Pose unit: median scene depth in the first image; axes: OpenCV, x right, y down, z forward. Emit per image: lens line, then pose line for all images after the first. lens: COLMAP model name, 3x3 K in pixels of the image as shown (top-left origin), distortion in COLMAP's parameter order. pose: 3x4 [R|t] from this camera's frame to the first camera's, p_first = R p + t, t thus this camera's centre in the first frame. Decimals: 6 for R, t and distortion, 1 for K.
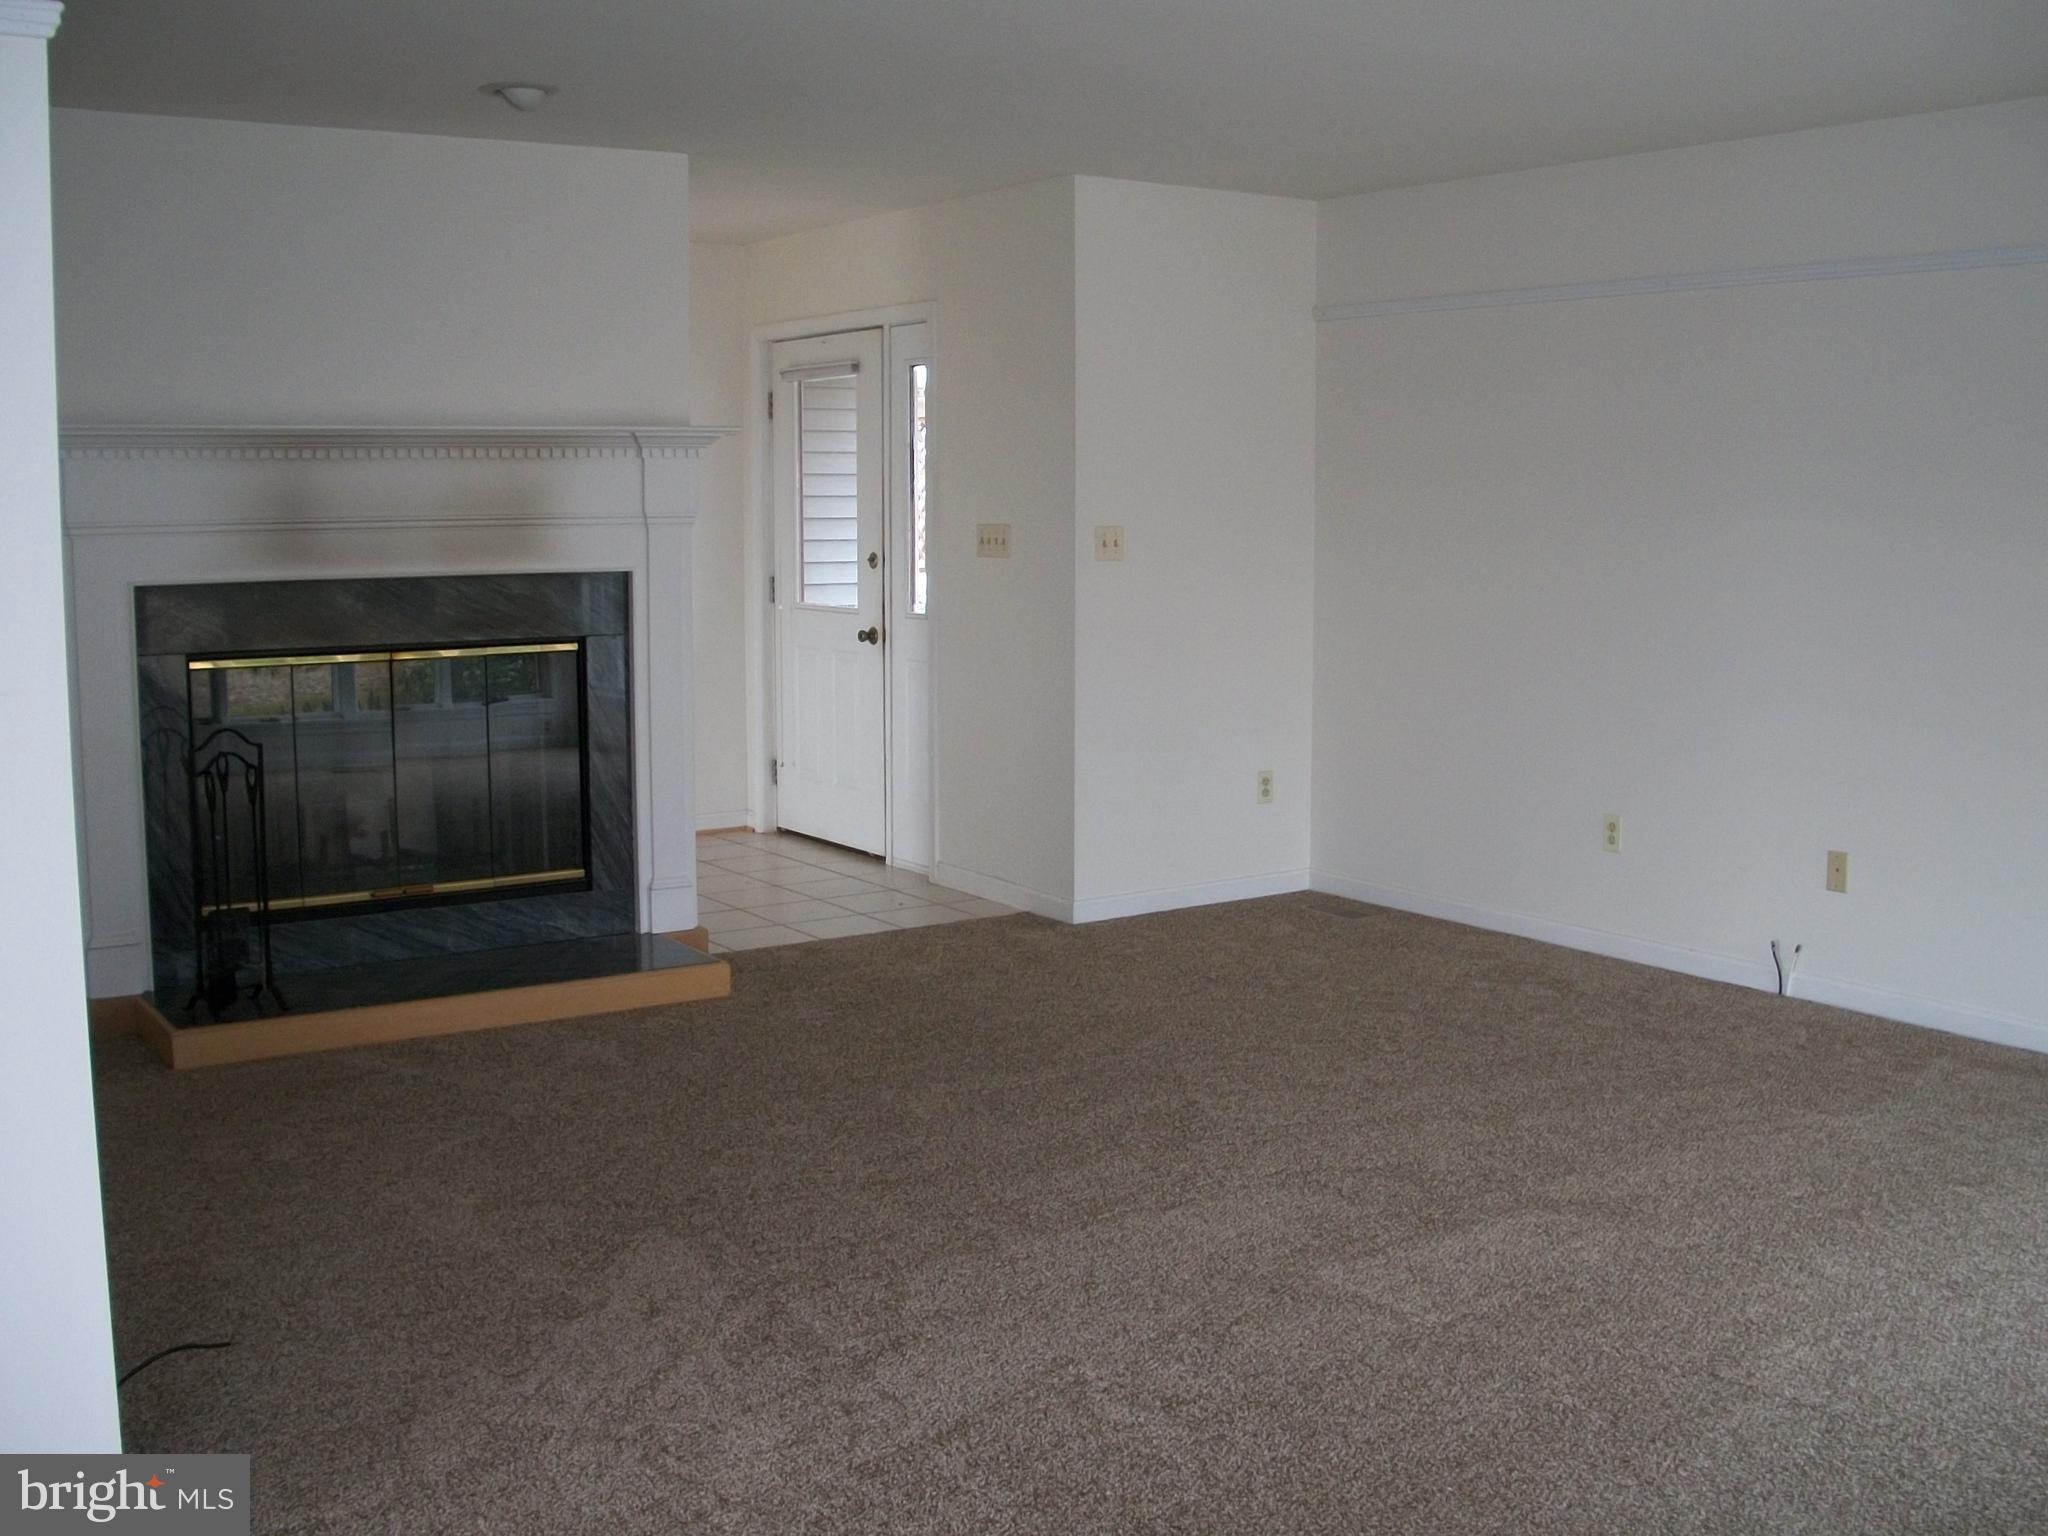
lens RADIAL K [[2169.3, 0, 1081.6], [0, 2169.3, 767.2], [0, 0, 1]] dist [-0.208469, 0.164680]
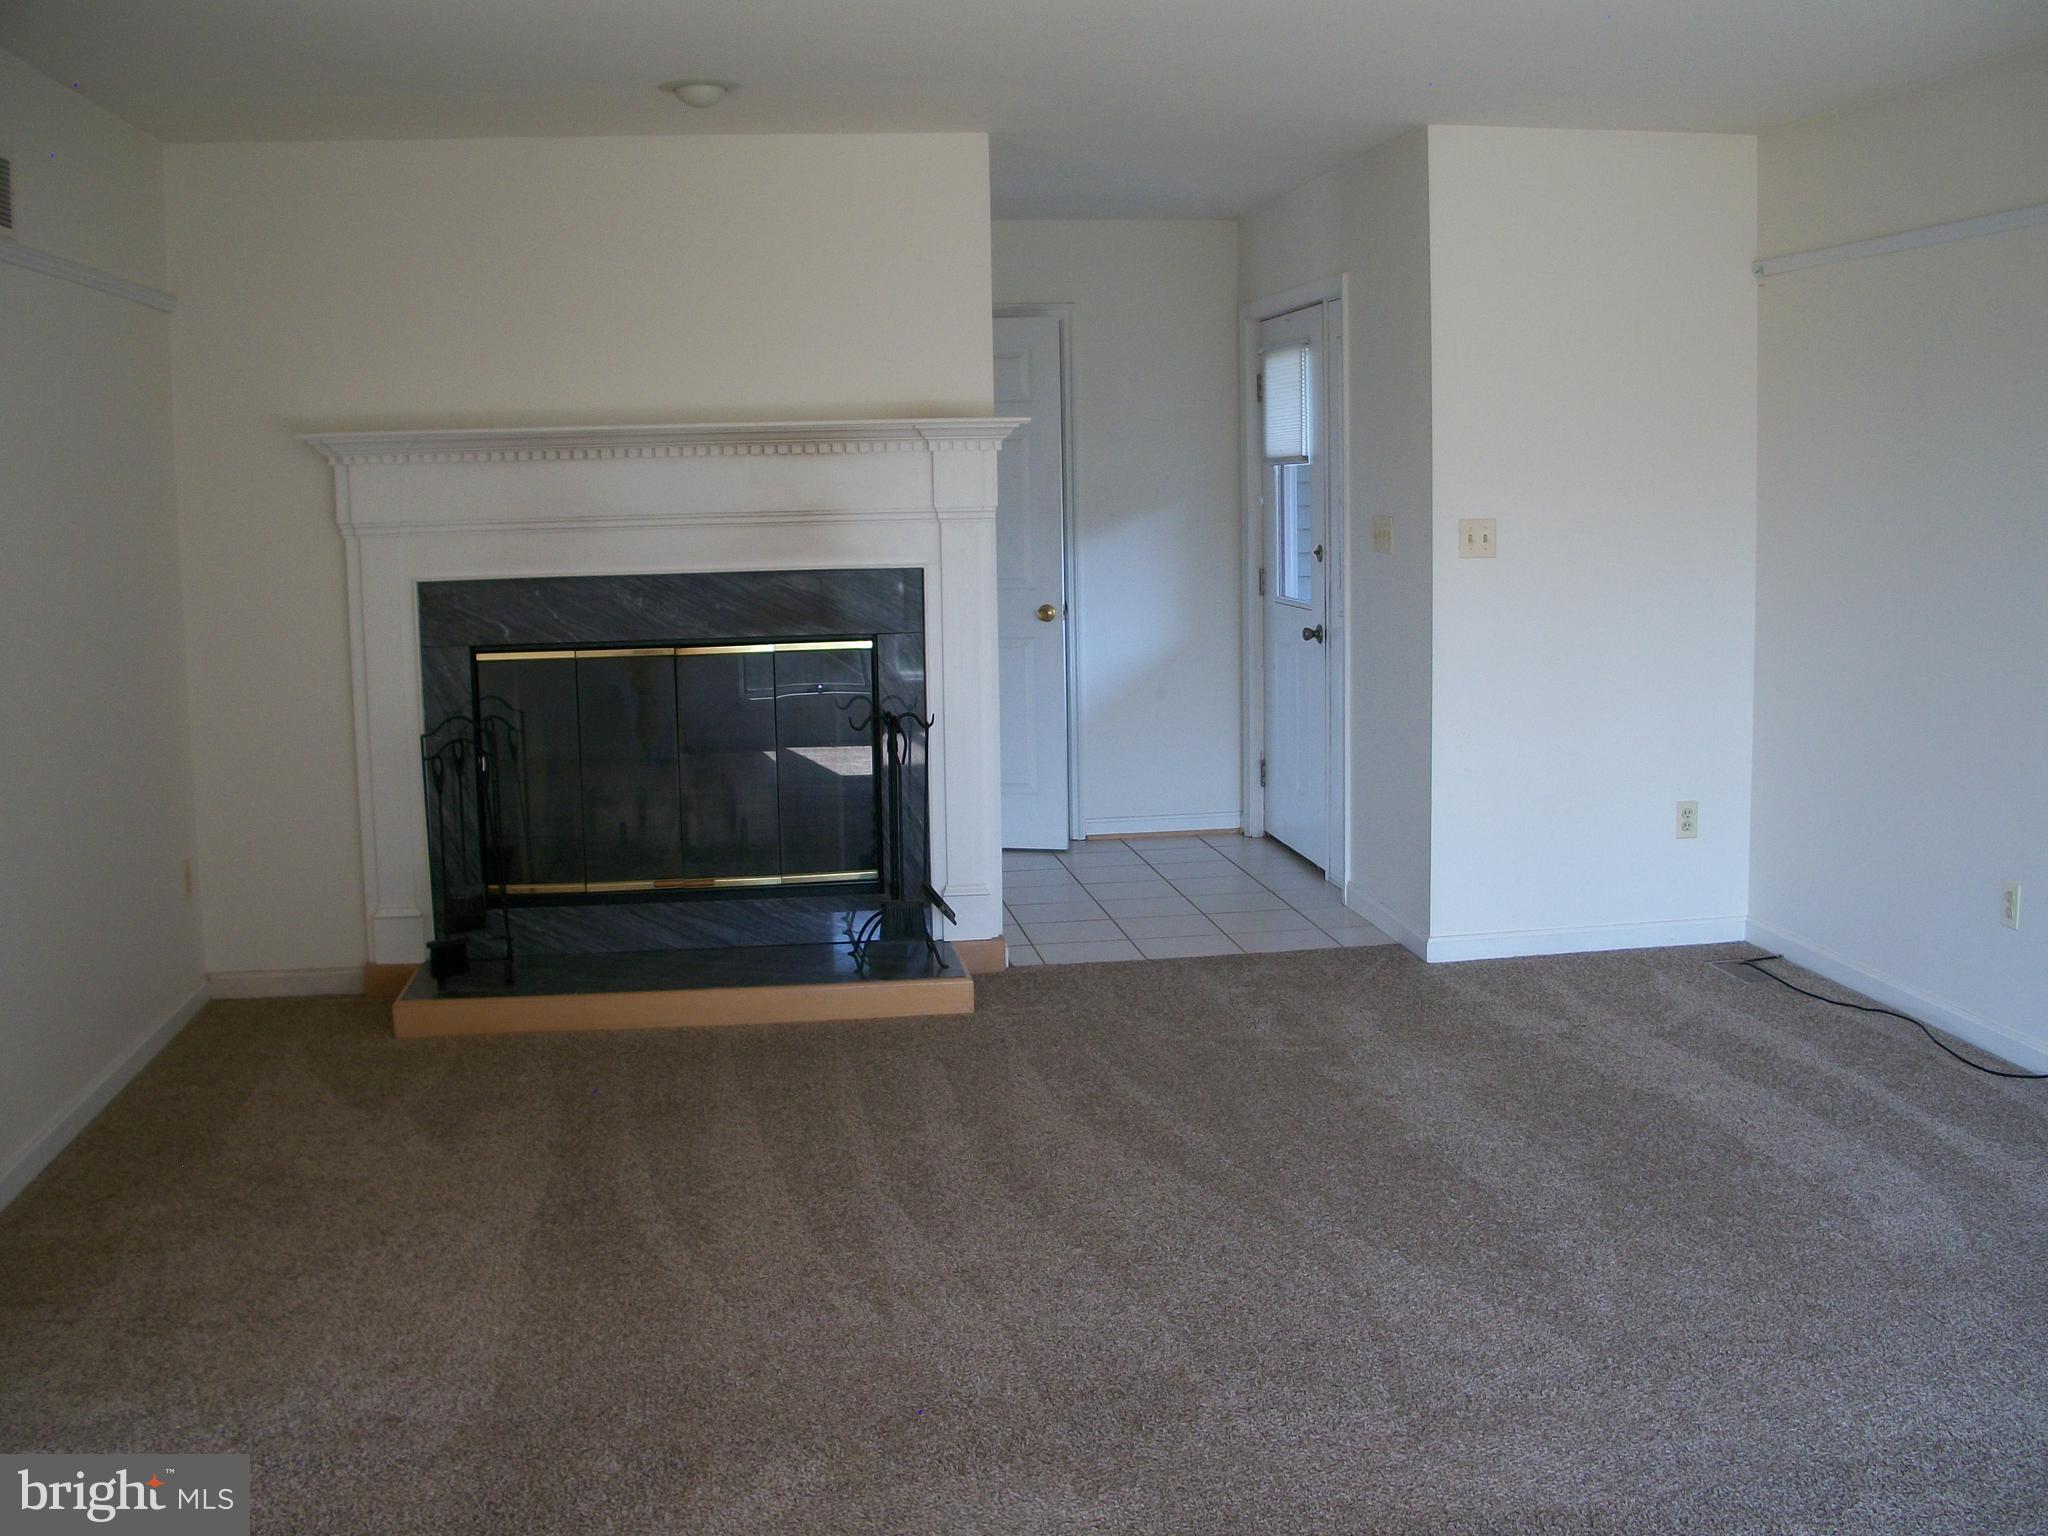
lens RADIAL K [[2169.3, 0, 1081.6], [0, 2169.3, 767.2], [0, 0, 1]] dist [-0.208469, 0.164680]
pose [[0.896932, 0.043429, -0.440031, 0.288640], [-0.038125, 0.999055, 0.020892, -0.024331], [0.440522, -0.001962, 0.897740, 0.151618]]
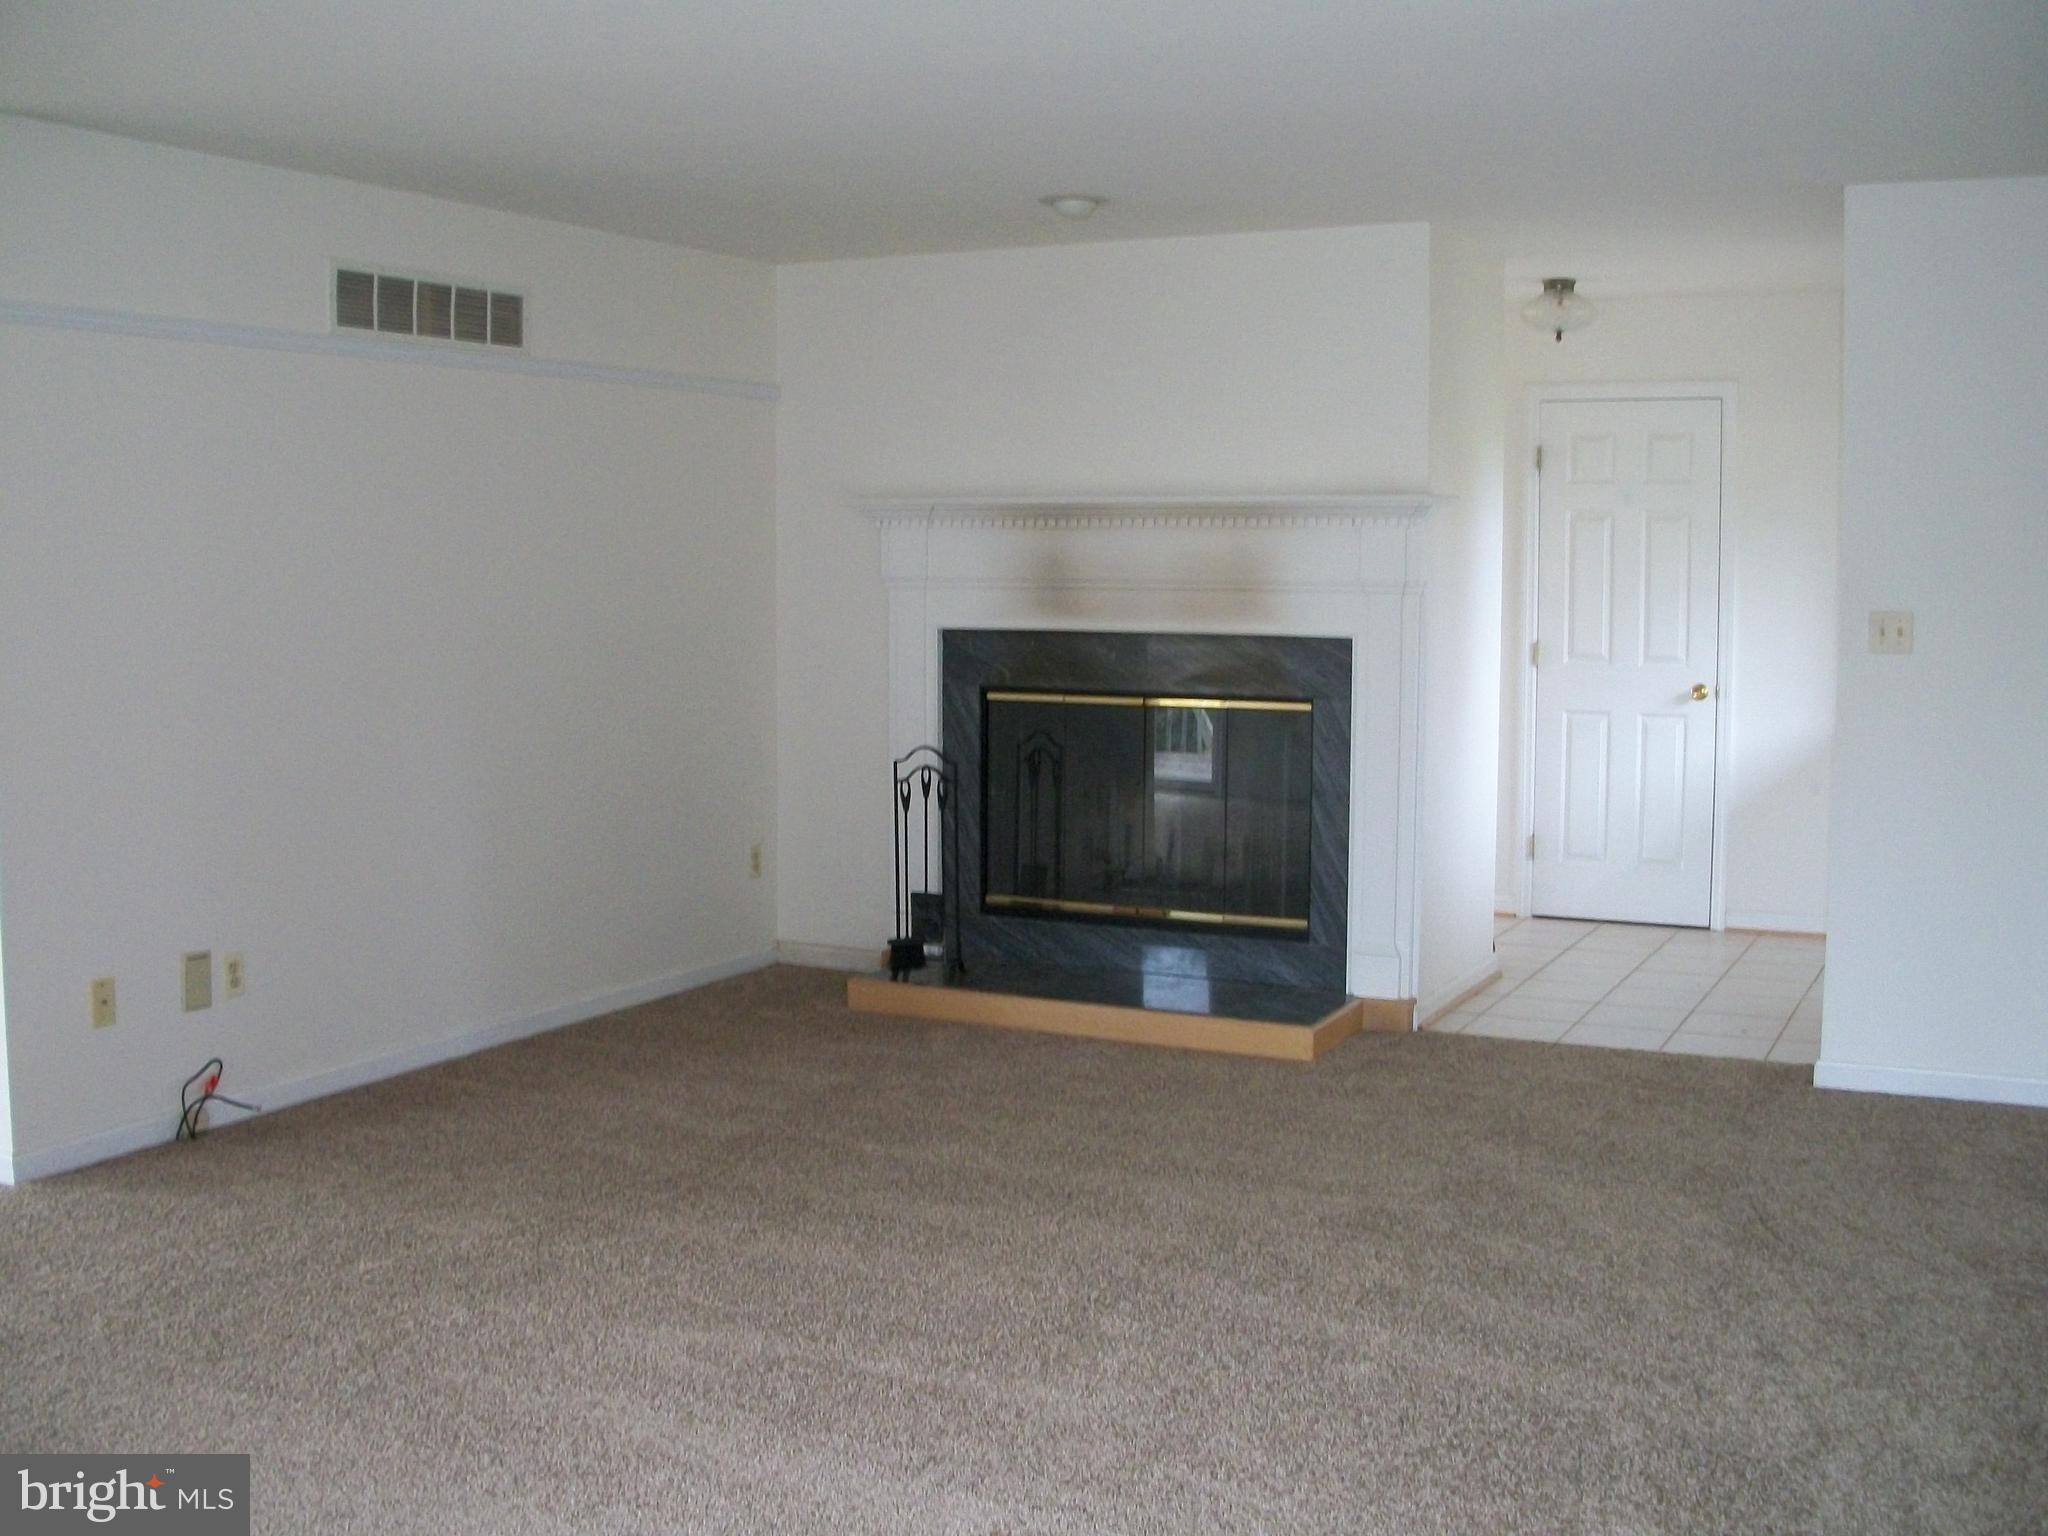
lens RADIAL K [[2136.1, 0, 1061.5], [0, 2136.1, 745.9], [0, 0, 1]] dist [-0.212055, 0.181205]
pose [[0.472302, 0.080130, -0.877787, 0.614790], [-0.110345, 0.993400, 0.031312, -0.056516], [0.874503, 0.082071, 0.478027, 0.399066]]
